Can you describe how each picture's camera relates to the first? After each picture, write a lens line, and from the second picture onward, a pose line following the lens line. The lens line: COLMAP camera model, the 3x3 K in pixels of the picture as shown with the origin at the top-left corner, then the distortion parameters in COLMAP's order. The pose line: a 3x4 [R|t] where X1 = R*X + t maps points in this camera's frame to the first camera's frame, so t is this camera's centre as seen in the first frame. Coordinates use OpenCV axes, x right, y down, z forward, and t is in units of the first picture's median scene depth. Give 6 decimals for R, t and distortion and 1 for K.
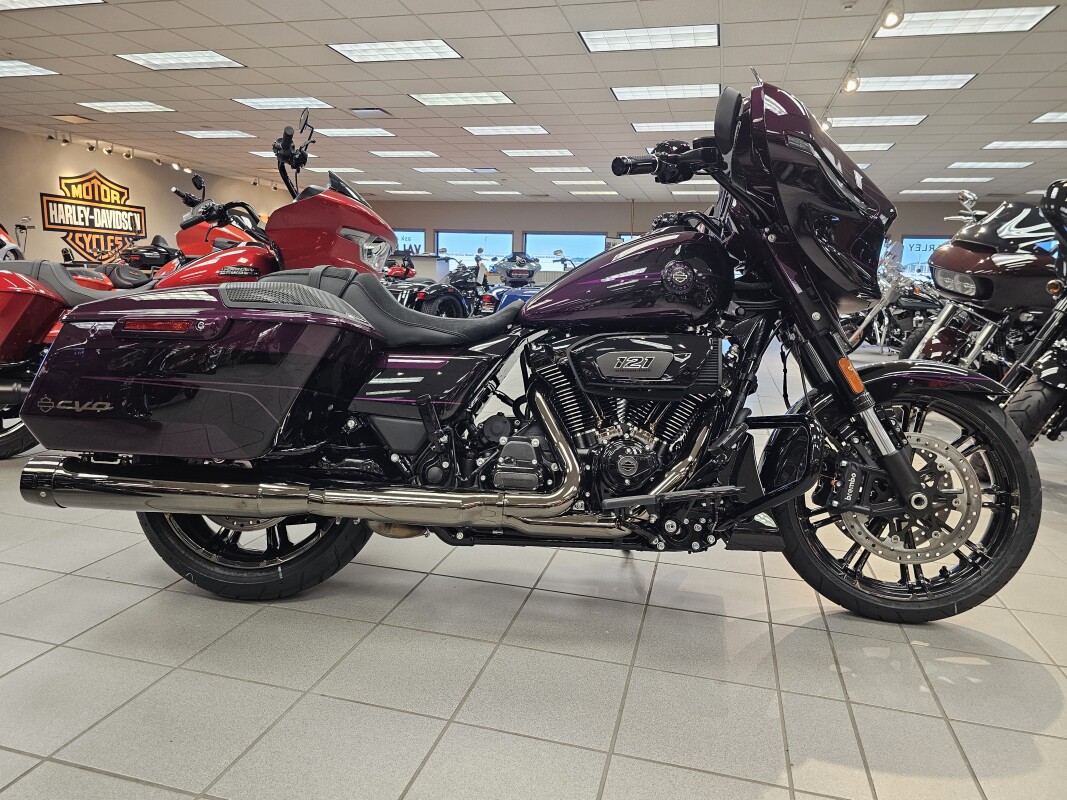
lens RADIAL K [[723.1, 0, 533.5], [0, 723.1, 400.0], [0, 0, 1]] dist [0.063104, -0.057971]
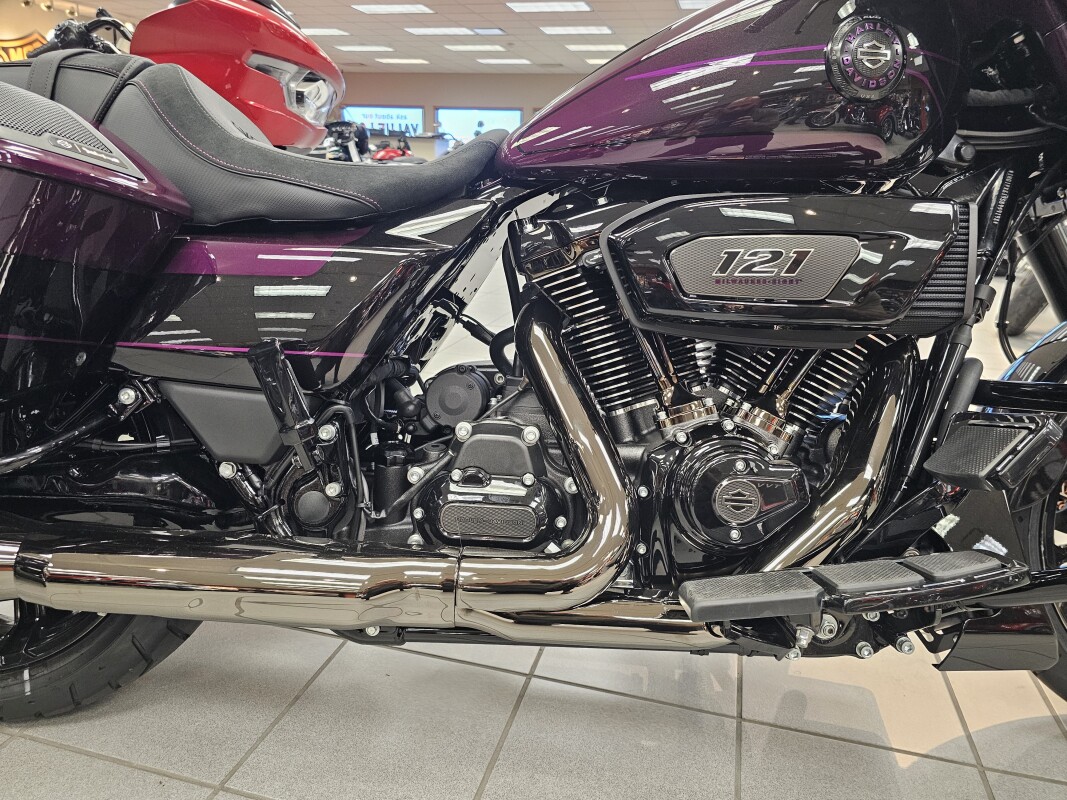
lens RADIAL K [[723.1, 0, 533.5], [0, 723.1, 400.0], [0, 0, 1]] dist [0.063104, -0.057971]
pose [[0.999878, 0.003429, -0.015226, 0.011173], [-0.001262, 0.990142, 0.140062, -0.029189], [0.015556, -0.140026, 0.990026, 0.521916]]
